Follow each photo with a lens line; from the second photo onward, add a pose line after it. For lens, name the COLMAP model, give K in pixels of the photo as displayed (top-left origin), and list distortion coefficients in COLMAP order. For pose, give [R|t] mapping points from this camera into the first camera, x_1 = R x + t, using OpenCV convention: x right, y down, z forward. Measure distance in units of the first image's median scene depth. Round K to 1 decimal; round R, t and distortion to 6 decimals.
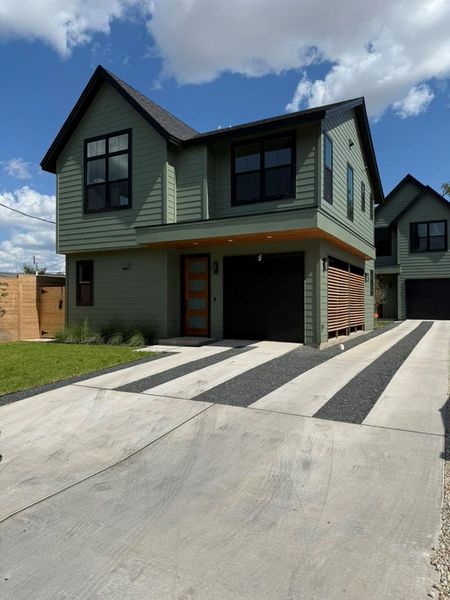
lens RADIAL K [[402.9, 0, 237.3], [0, 402.9, 305.9], [0, 0, 1]] dist [0.033151, -0.007034]
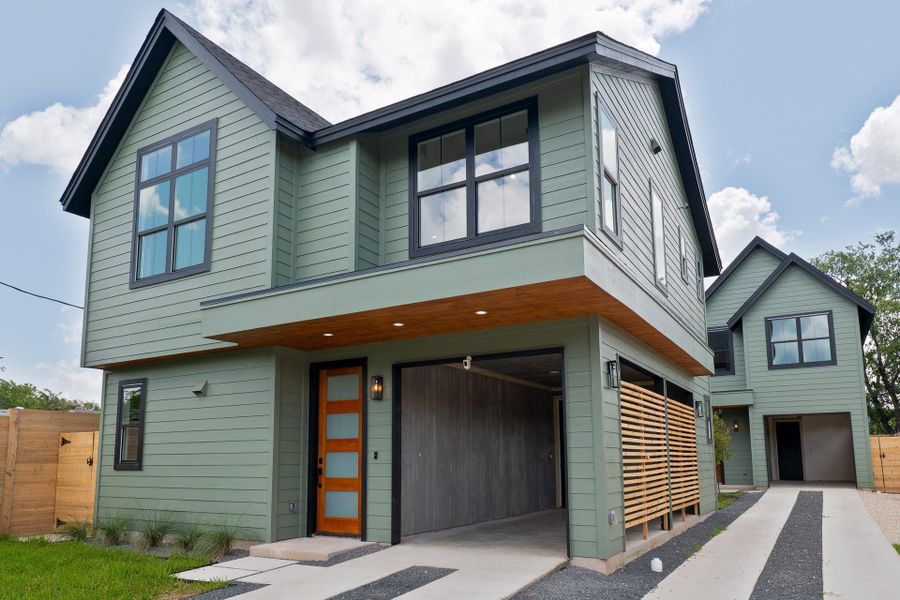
lens RADIAL K [[603.8, 0, 462.7], [0, 603.8, 388.4], [0, 0, 1]] dist [-0.000016, 0.004686]
pose [[0.998806, -0.012702, -0.047171, 0.075095], [0.006860, 0.992506, -0.121999, -0.007208], [0.048367, 0.121530, 0.991409, 0.293987]]
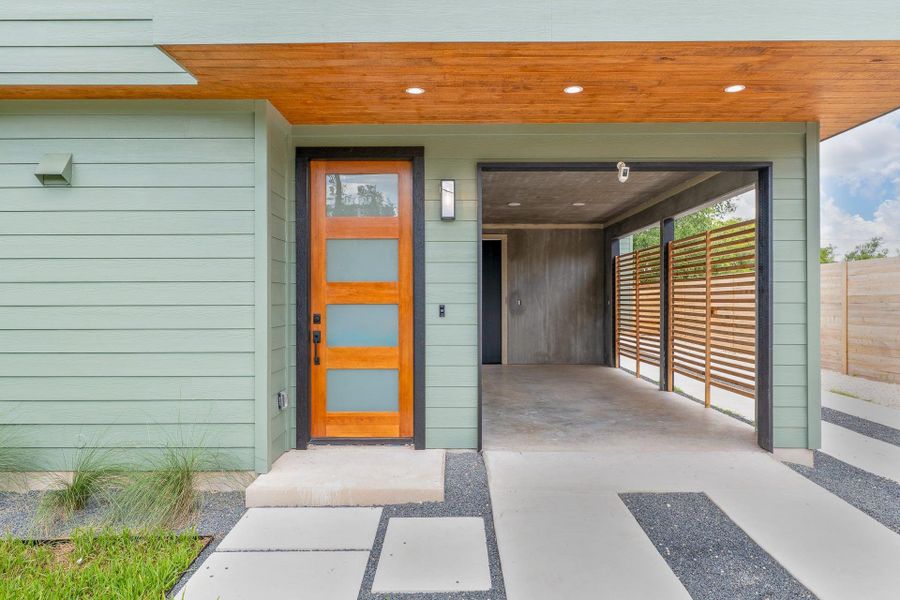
lens RADIAL K [[603.8, 0, 449.9], [0, 603.8, 299.9], [0, 0, 1]] dist [-0.000016, 0.004686]
pose [[0.894354, 0.001491, 0.447358, -0.231513], [0.001901, 0.999973, -0.007132, -0.020212], [-0.447356, 0.007229, 0.894327, 0.591959]]
